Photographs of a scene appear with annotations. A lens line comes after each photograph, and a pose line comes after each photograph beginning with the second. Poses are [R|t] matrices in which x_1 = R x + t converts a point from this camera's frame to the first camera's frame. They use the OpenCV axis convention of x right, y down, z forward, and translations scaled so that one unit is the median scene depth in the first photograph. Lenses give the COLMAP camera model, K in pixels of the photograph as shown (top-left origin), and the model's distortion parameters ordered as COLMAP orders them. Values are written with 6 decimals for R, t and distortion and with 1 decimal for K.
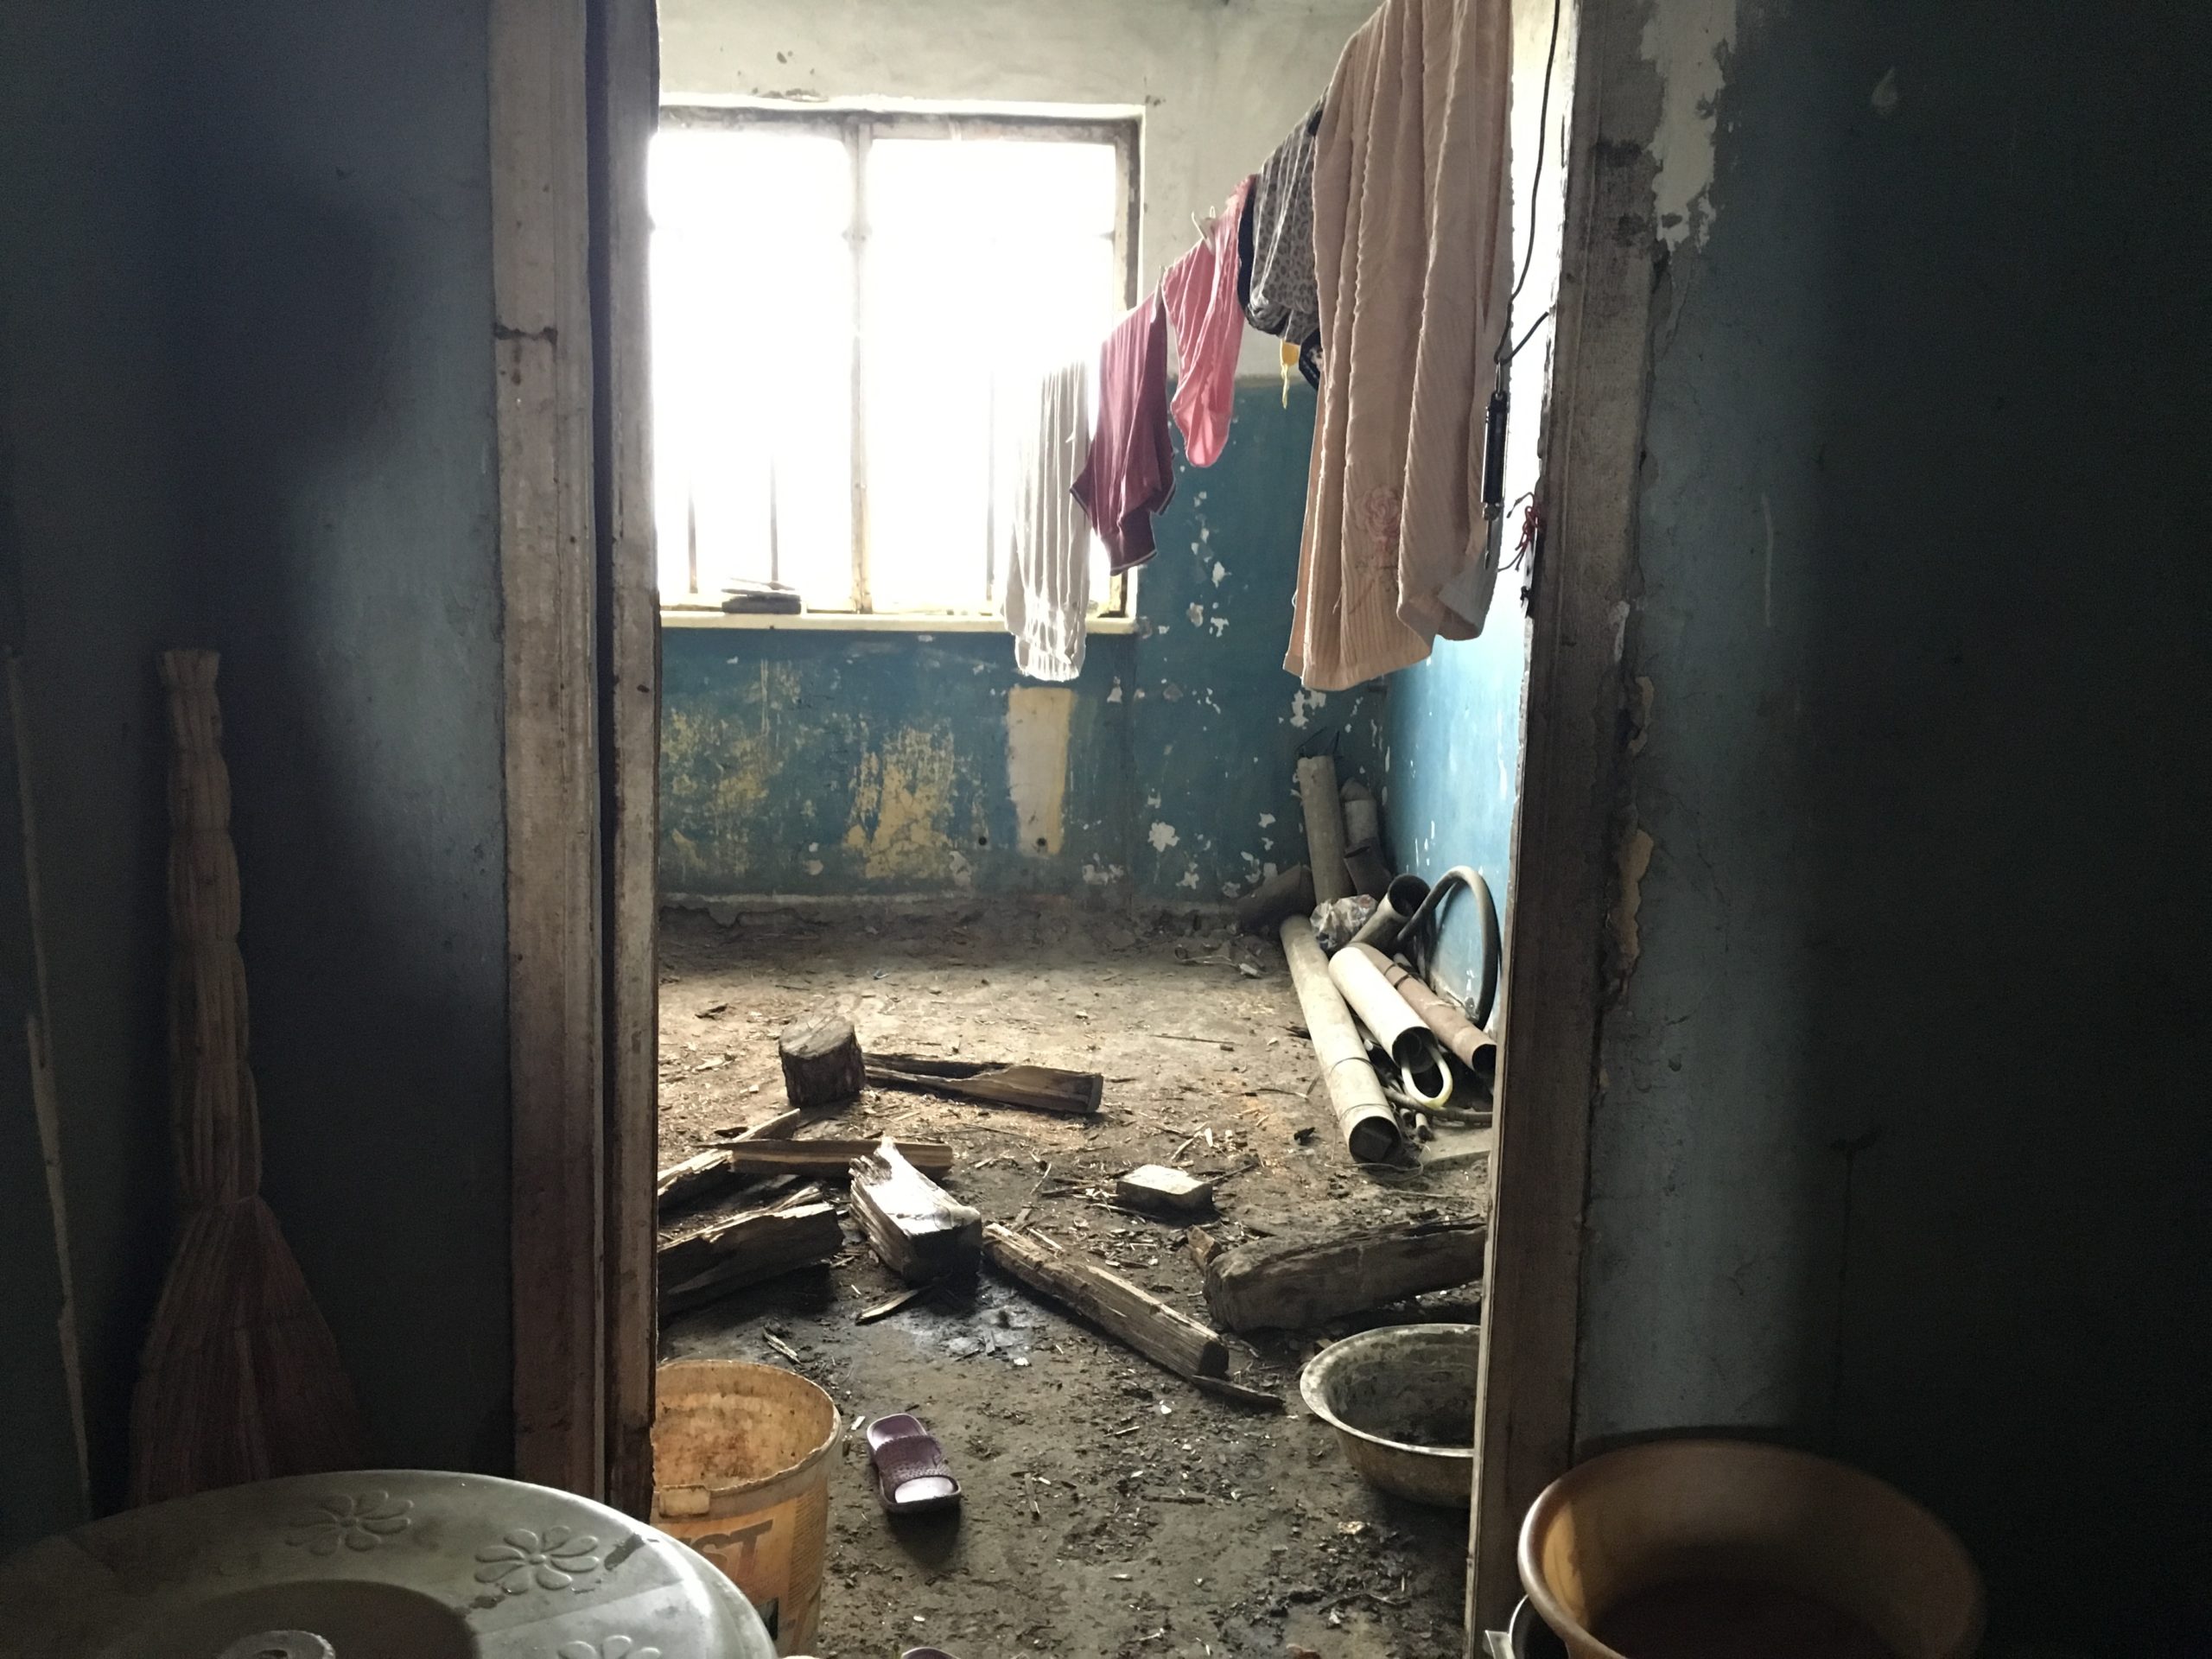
lens RADIAL K [[1893.1, 0, 1106.0], [0, 1893.1, 829.5], [0, 0, 1]] dist [0.069555, -0.076596]
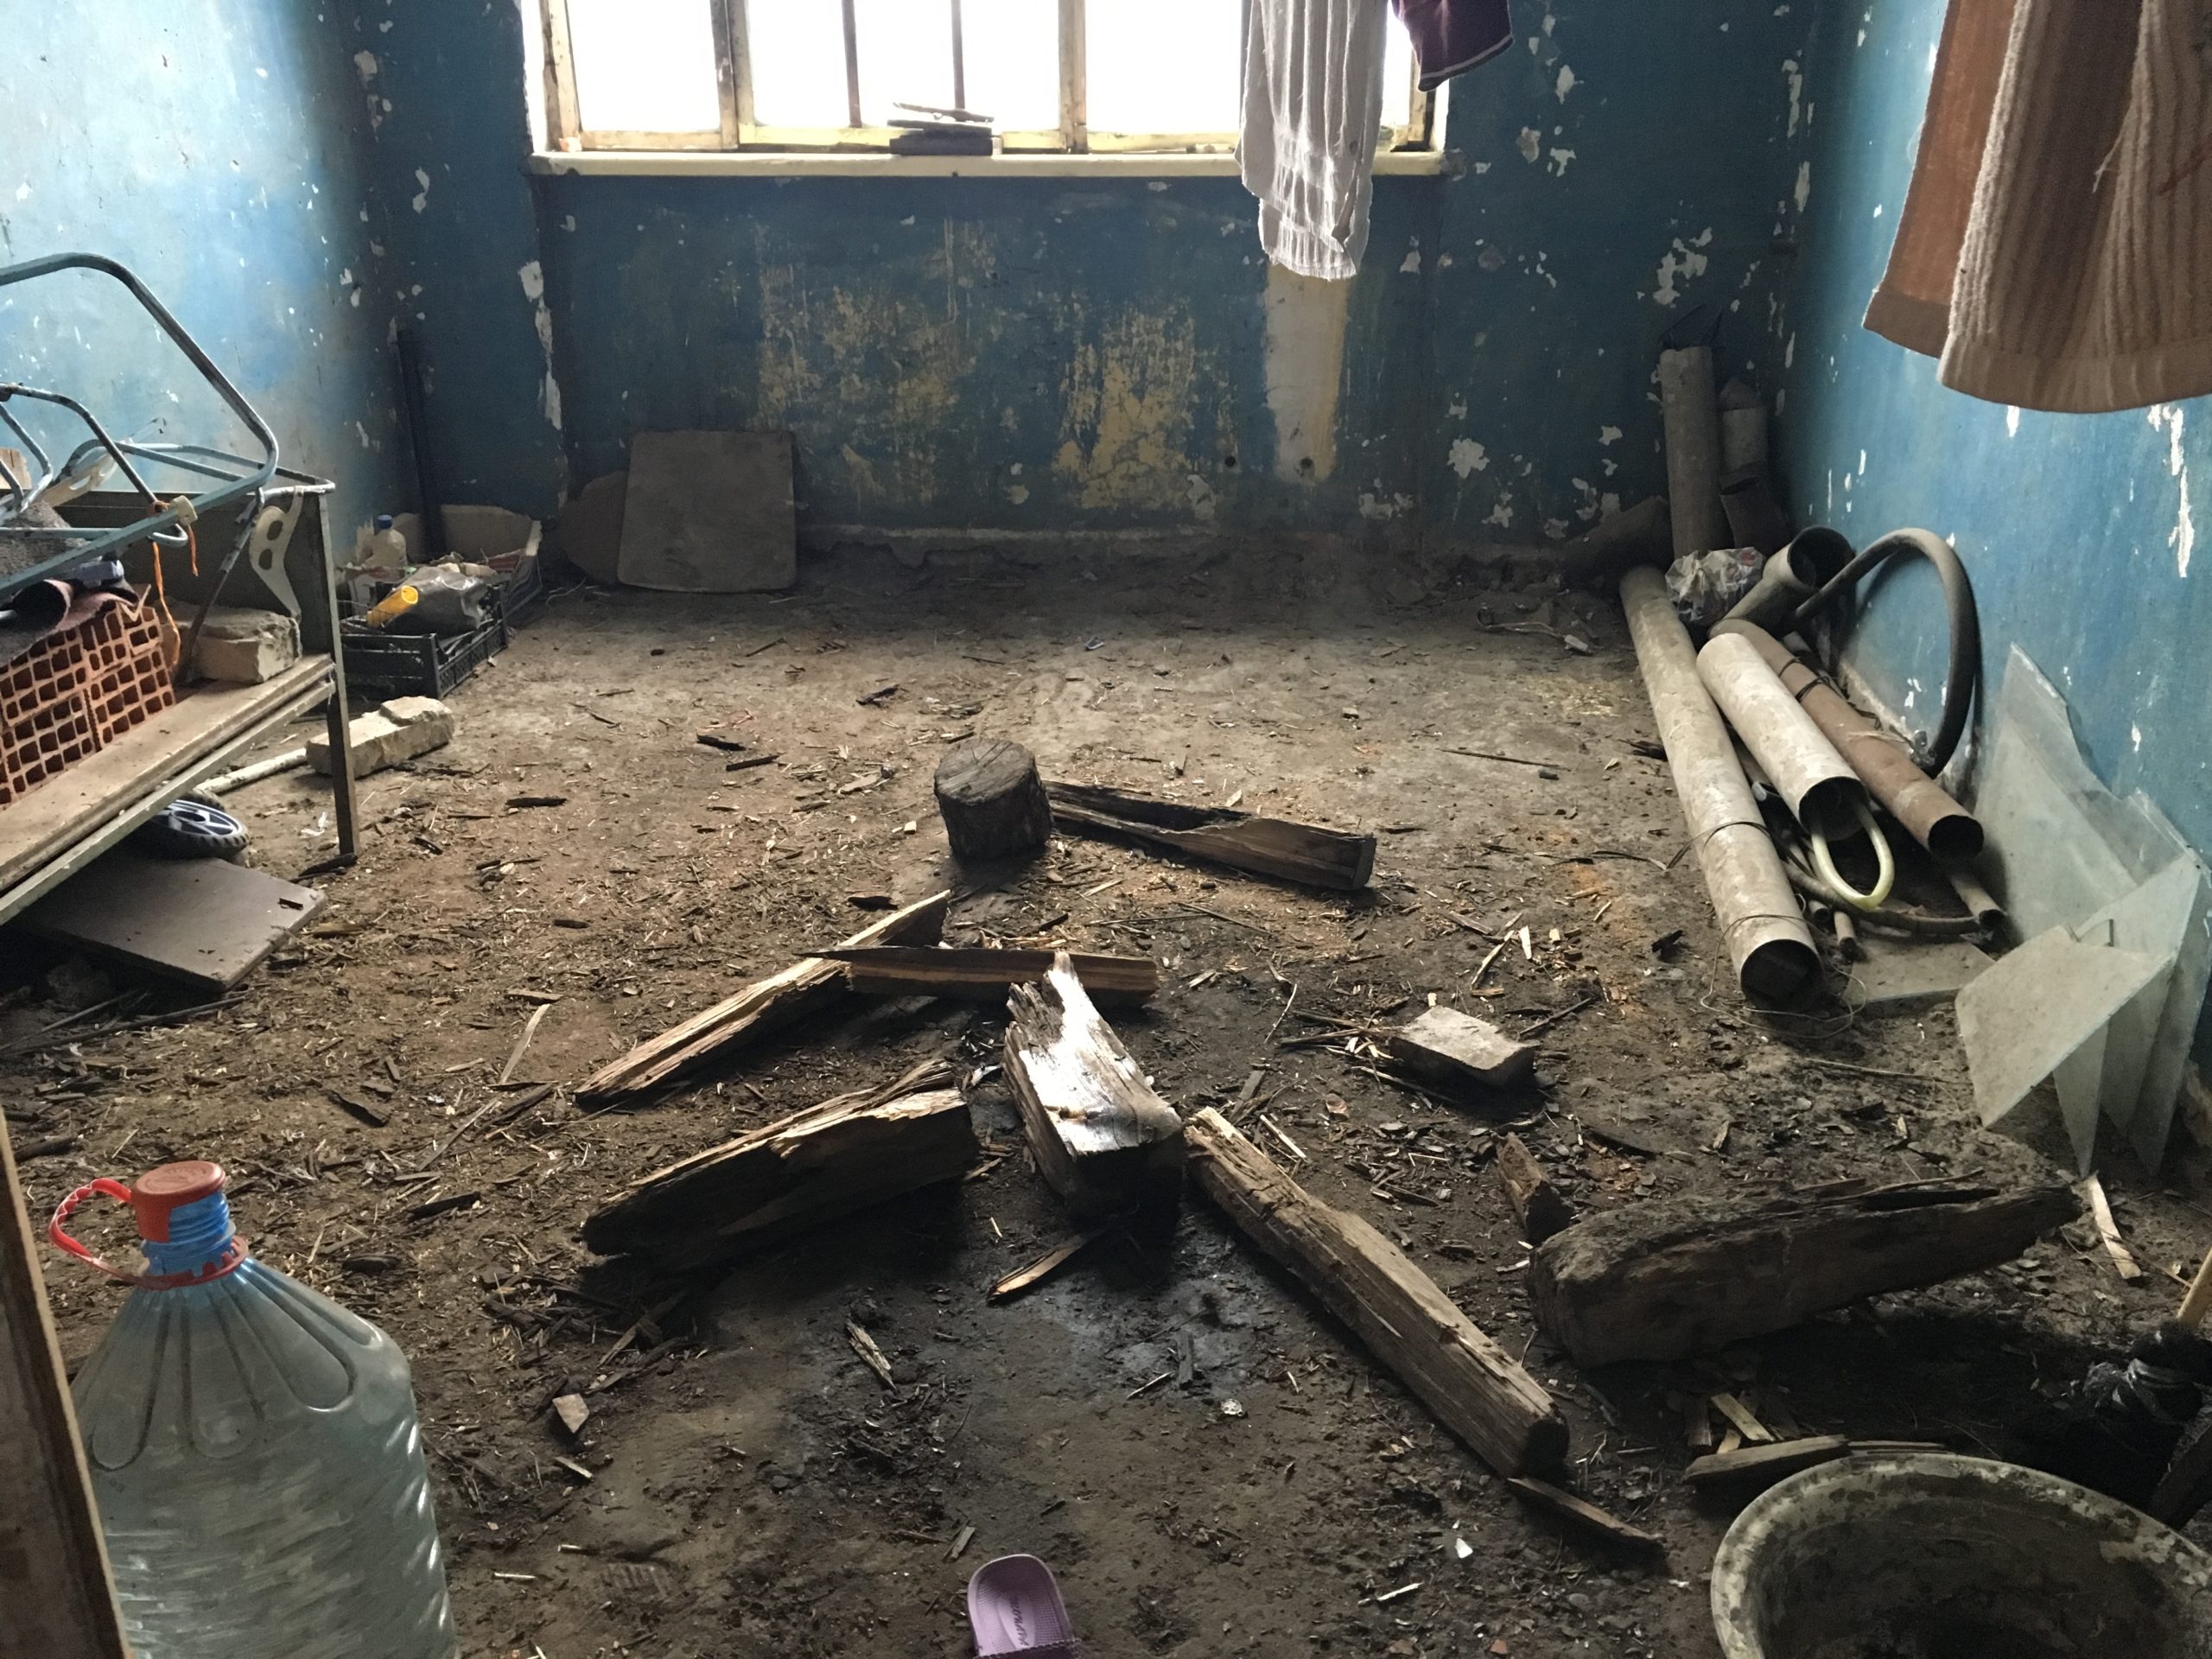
lens RADIAL K [[1893.1, 0, 1106.0], [0, 1893.1, 829.5], [0, 0, 1]] dist [0.069555, -0.076596]
pose [[0.989594, 0.032535, -0.140163, -0.002169], [0.000940, 0.972618, 0.232407, -0.038480], [0.143886, -0.230120, 0.962466, 0.286190]]
